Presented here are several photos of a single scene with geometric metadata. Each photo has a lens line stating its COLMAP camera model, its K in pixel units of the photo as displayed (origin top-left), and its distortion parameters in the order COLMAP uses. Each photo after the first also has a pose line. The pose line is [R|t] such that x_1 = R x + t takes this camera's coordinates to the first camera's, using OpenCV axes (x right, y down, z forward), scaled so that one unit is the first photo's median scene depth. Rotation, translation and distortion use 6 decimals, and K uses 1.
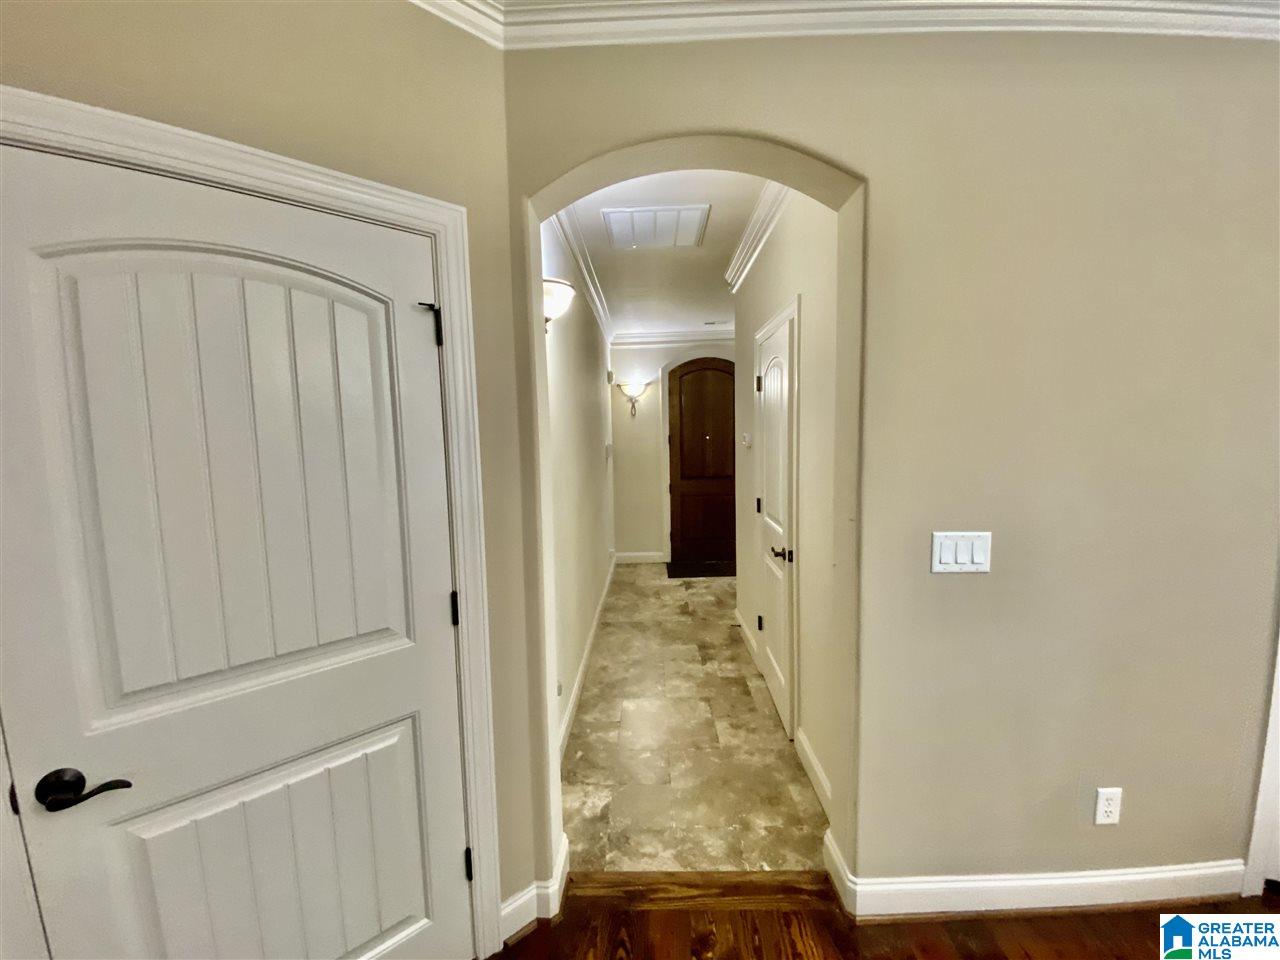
lens RADIAL K [[517.3, 0, 640.9], [0, 517.3, 480.1], [0, 0, 1]] dist [0.024855, -0.024688]
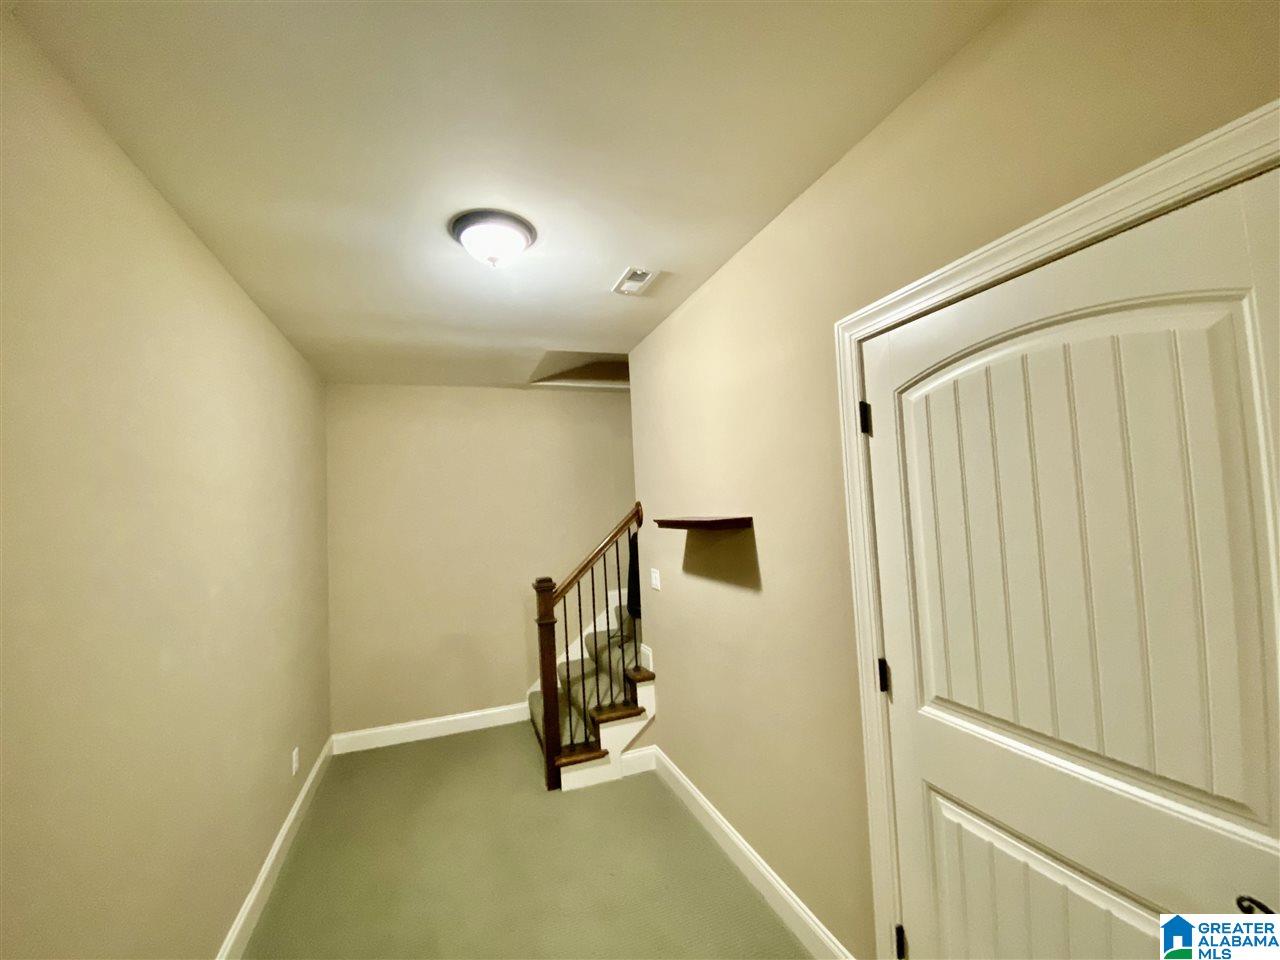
lens RADIAL K [[517.3, 0, 640.9], [0, 517.3, 480.1], [0, 0, 1]] dist [0.024855, -0.024688]
pose [[-0.378680, -0.009831, -0.925475, 0.462002], [-0.024567, 0.999698, -0.000567, -0.108131], [0.925202, 0.022521, -0.378807, 0.639697]]
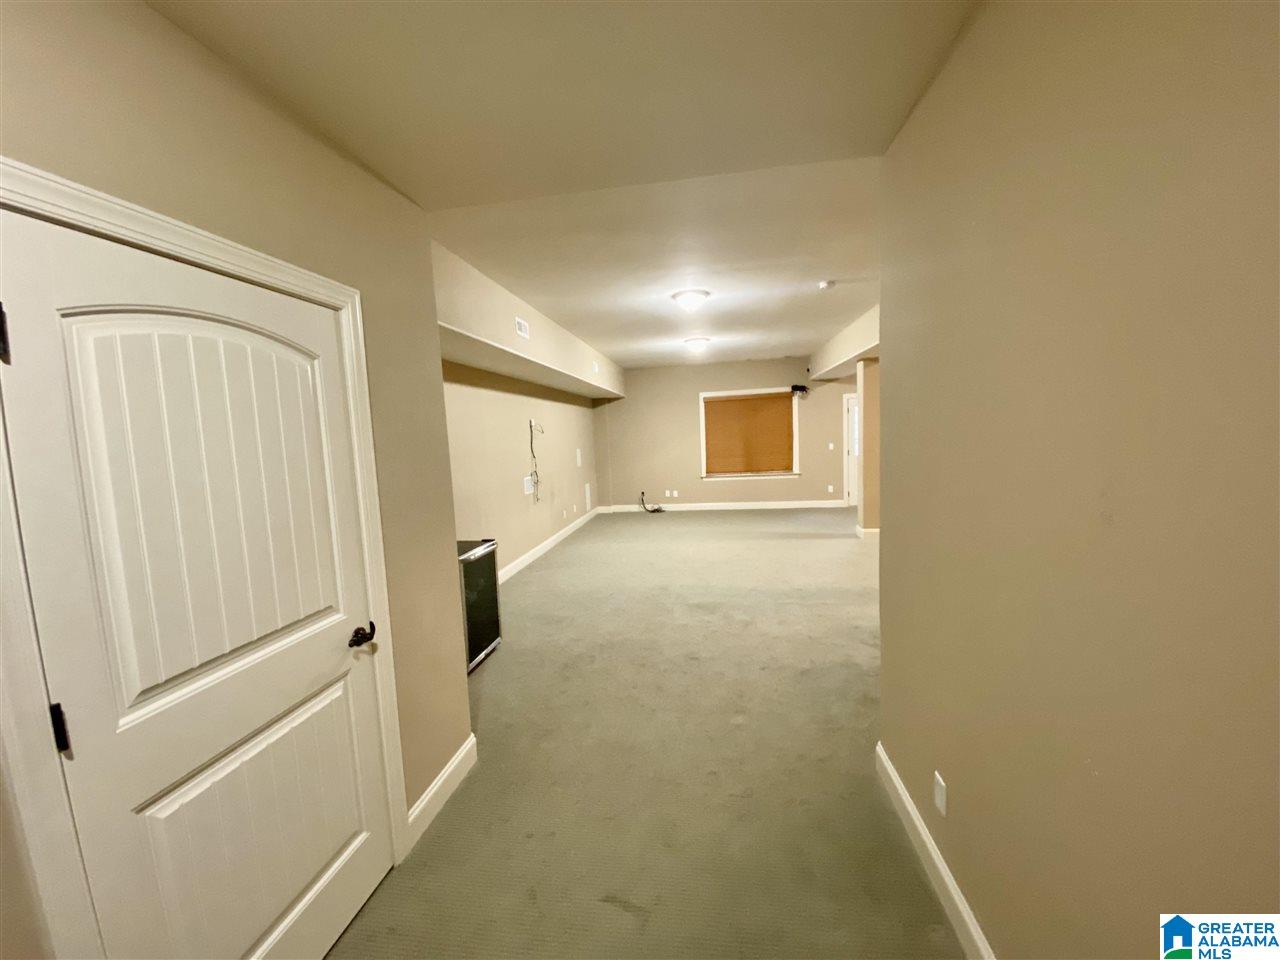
lens RADIAL K [[517.3, 0, 640.9], [0, 517.3, 480.1], [0, 0, 1]] dist [0.024855, -0.024688]
pose [[0.780776, -0.083962, 0.619144, -0.660766], [0.097603, 0.995155, 0.011870, 0.030682], [-0.617141, 0.051163, 0.785188, -0.520362]]
